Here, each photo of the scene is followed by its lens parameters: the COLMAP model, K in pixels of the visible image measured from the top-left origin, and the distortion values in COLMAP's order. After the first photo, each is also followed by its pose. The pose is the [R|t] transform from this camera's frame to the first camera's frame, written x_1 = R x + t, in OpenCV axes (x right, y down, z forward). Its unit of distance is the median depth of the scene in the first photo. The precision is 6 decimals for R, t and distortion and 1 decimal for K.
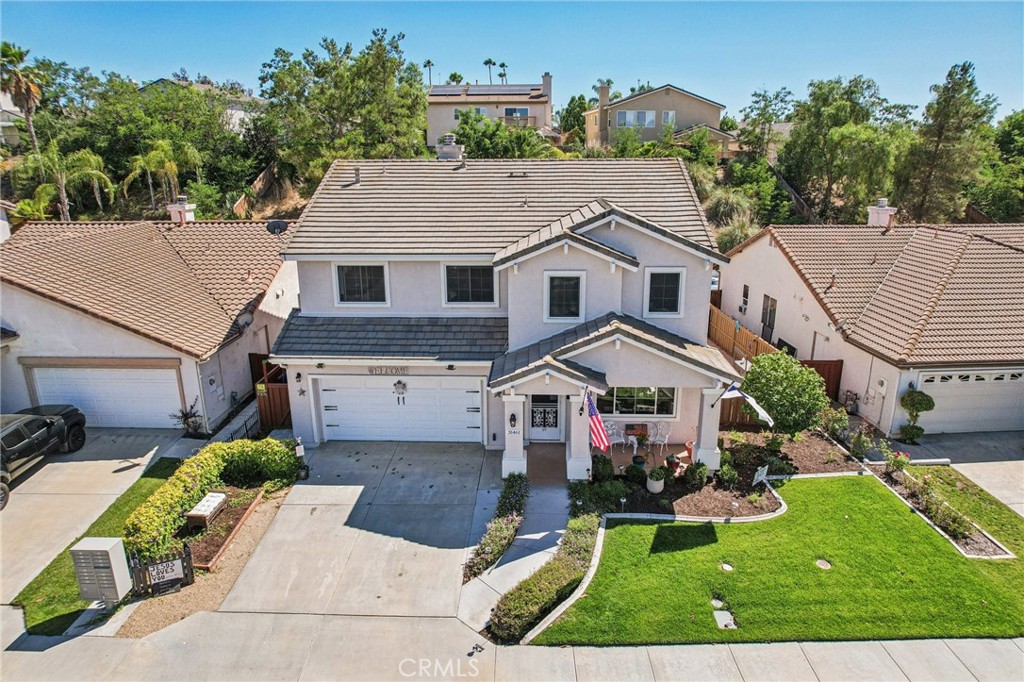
lens RADIAL K [[654.0, 0, 517.9], [0, 654.0, 343.6], [0, 0, 1]] dist [-0.084985, 0.076697]
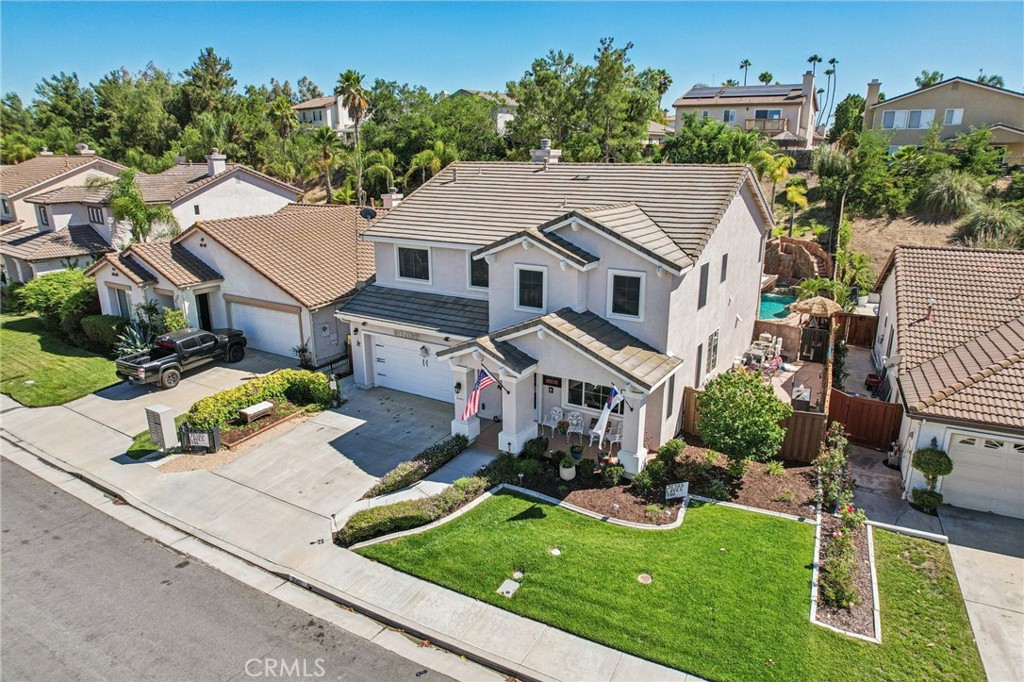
lens RADIAL K [[654.0, 0, 517.9], [0, 654.0, 343.6], [0, 0, 1]] dist [-0.084985, 0.076697]
pose [[0.873299, 0.141485, -0.466188, 0.534949], [-0.141806, 0.989290, 0.034602, -0.013616], [0.466090, 0.035890, 0.884009, 0.015533]]
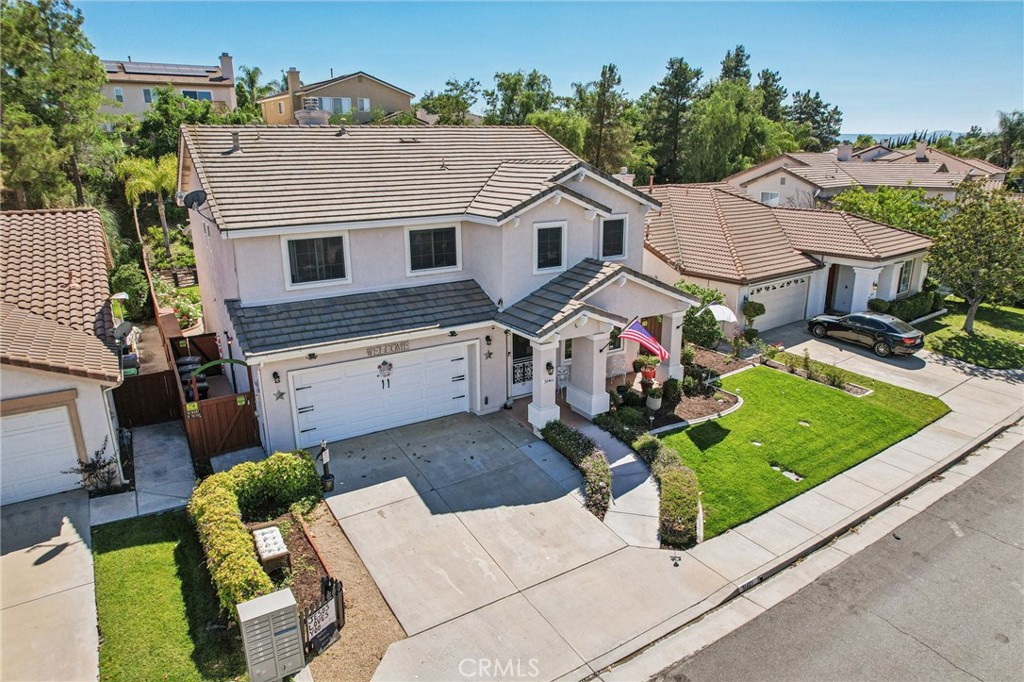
lens RADIAL K [[654.0, 0, 517.9], [0, 654.0, 343.6], [0, 0, 1]] dist [-0.084985, 0.076697]
pose [[0.832737, -0.161454, 0.529604, -0.503482], [0.161594, 0.985764, 0.046431, 0.021116], [-0.529562, 0.046916, 0.846973, 0.141064]]
